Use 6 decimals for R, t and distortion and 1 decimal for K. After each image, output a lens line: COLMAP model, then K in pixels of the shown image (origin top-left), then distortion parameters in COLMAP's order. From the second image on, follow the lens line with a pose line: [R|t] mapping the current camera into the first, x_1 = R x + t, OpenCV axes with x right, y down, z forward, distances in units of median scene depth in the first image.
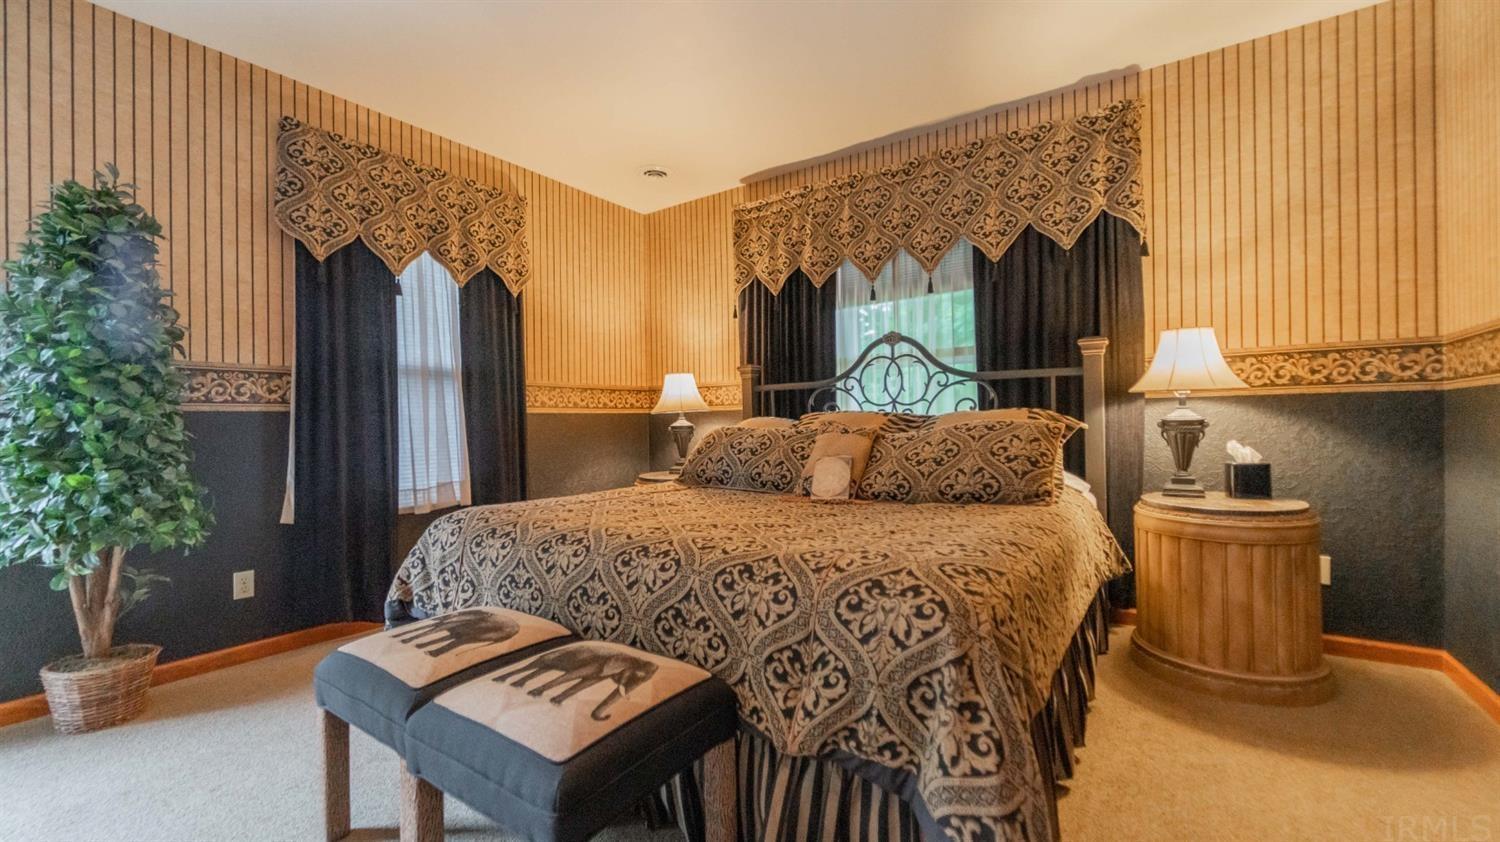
lens RADIAL K [[599.4, 0, 750.4], [0, 599.4, 420.1], [0, 0, 1]] dist [-0.000466, 0.000218]
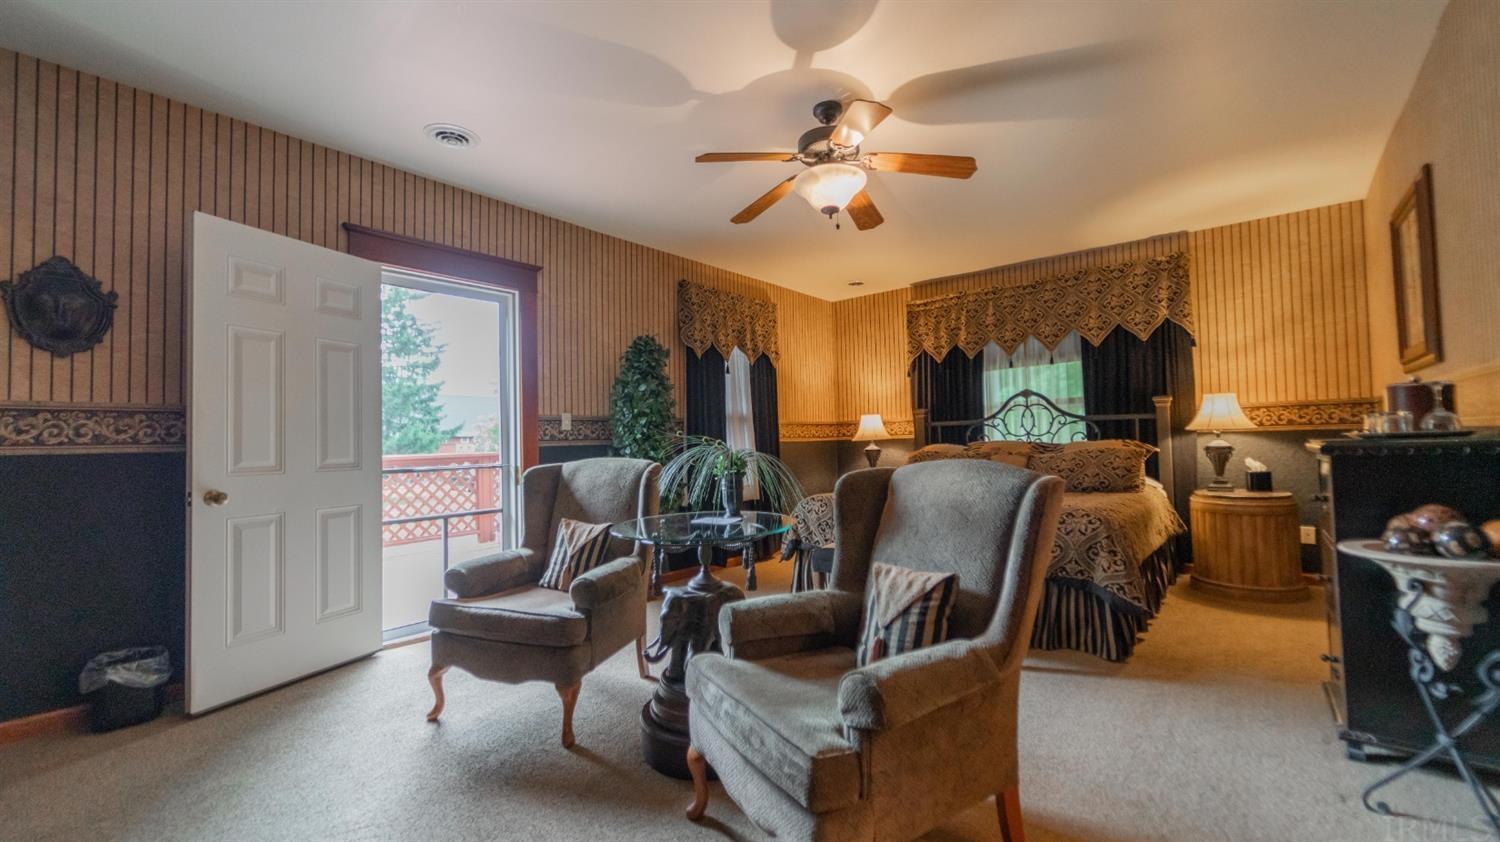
lens RADIAL K [[599.4, 0, 750.6], [0, 599.4, 421.4], [0, 0, 1]] dist [-0.000466, 0.000218]
pose [[0.995193, -0.008586, -0.097555, -0.399954], [0.005606, 0.999510, -0.030784, -0.023745], [0.097772, 0.030089, 0.994754, -0.759020]]
